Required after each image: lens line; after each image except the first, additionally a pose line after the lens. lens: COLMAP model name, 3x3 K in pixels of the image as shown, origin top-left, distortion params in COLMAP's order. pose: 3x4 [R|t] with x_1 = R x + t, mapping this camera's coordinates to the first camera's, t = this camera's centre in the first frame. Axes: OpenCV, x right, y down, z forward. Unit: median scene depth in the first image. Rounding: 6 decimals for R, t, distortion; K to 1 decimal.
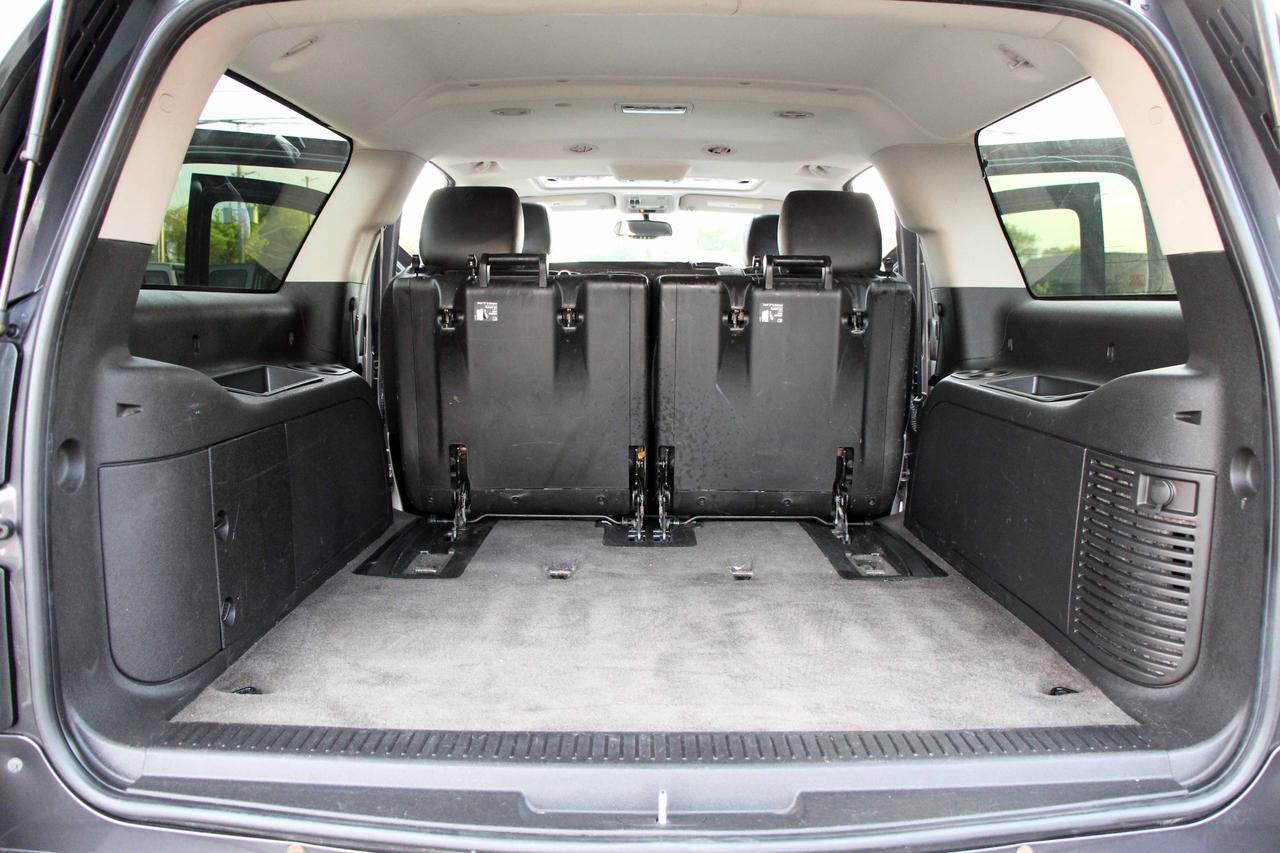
lens RADIAL K [[1053.4, 0, 646.7], [0, 1053.4, 439.6], [0, 0, 1]] dist [-0.182915, 0.159391]
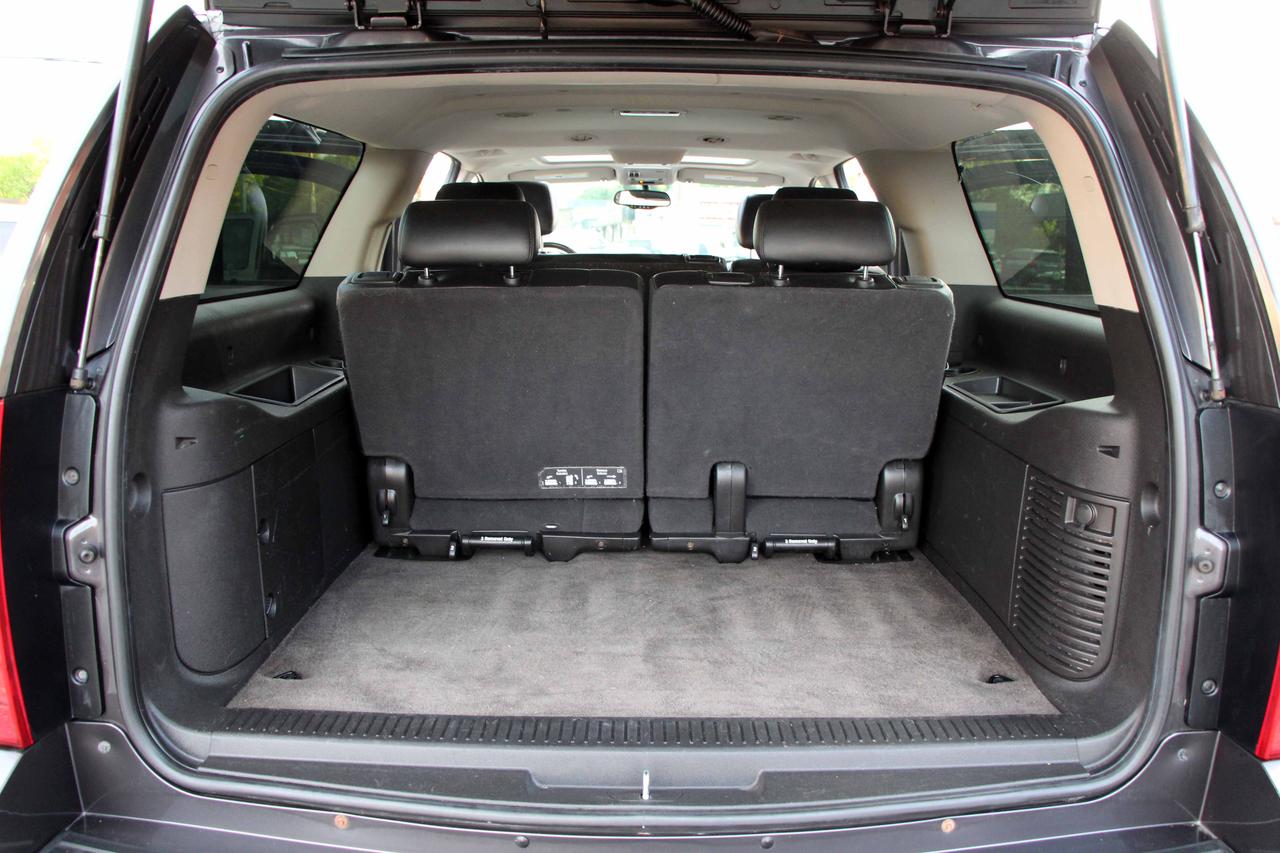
lens RADIAL K [[1053.3, 0, 644.7], [0, 1053.3, 443.2], [0, 0, 1]] dist [-0.179524, 0.161494]
pose [[0.999982, 0.003744, -0.004609, 0.015687], [-0.003421, 0.997673, 0.068089, -0.107538], [0.004853, -0.068072, 0.997669, -0.153259]]
